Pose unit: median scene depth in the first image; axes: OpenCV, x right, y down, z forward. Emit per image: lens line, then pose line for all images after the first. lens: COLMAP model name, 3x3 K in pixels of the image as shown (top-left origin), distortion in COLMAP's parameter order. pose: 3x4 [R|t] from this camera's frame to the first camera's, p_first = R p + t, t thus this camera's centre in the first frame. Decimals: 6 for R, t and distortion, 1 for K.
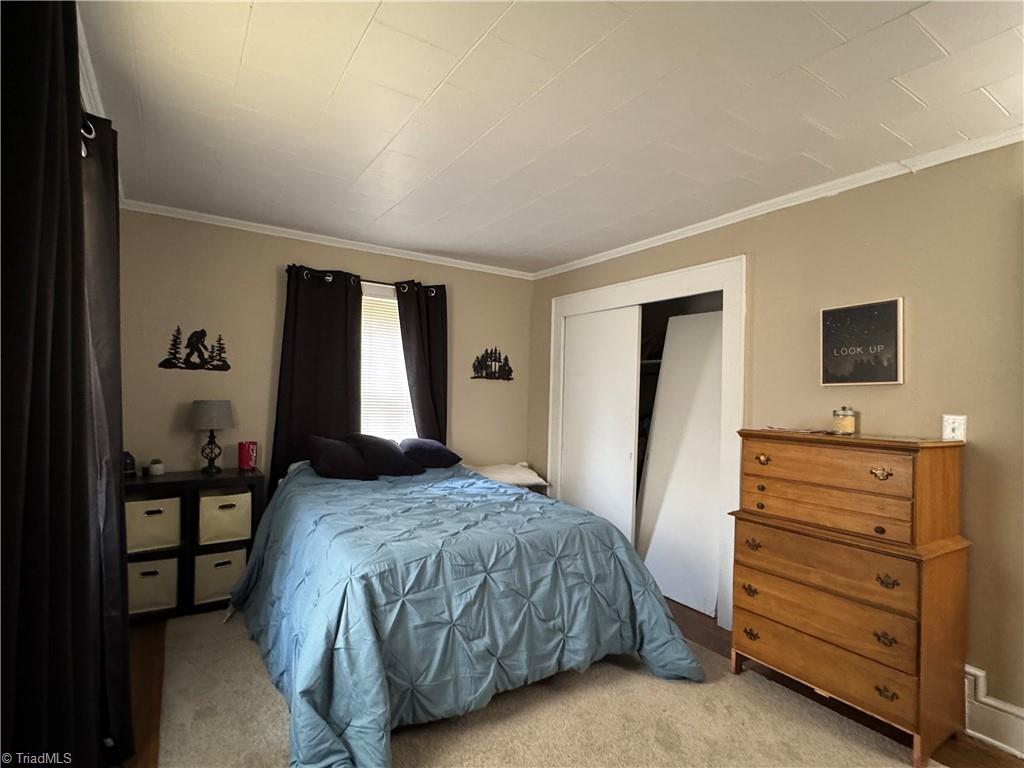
lens RADIAL K [[520.2, 0, 511.3], [0, 520.2, 386.3], [0, 0, 1]] dist [0.000827, 0.000360]
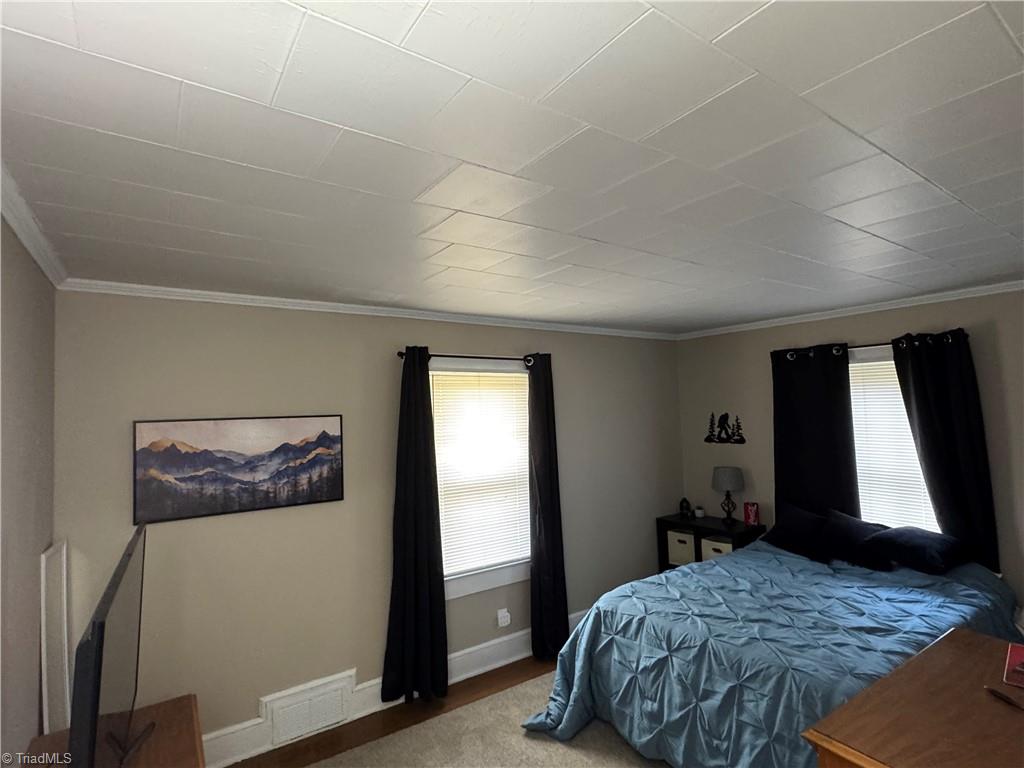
lens RADIAL K [[520.2, 0, 511.6], [0, 520.2, 389.0], [0, 0, 1]] dist [0.000827, 0.000360]
pose [[0.030263, -0.066867, -0.997303, 0.744176], [0.043335, 0.996909, -0.065525, -0.109371], [0.998602, -0.041235, 0.033067, 0.417459]]
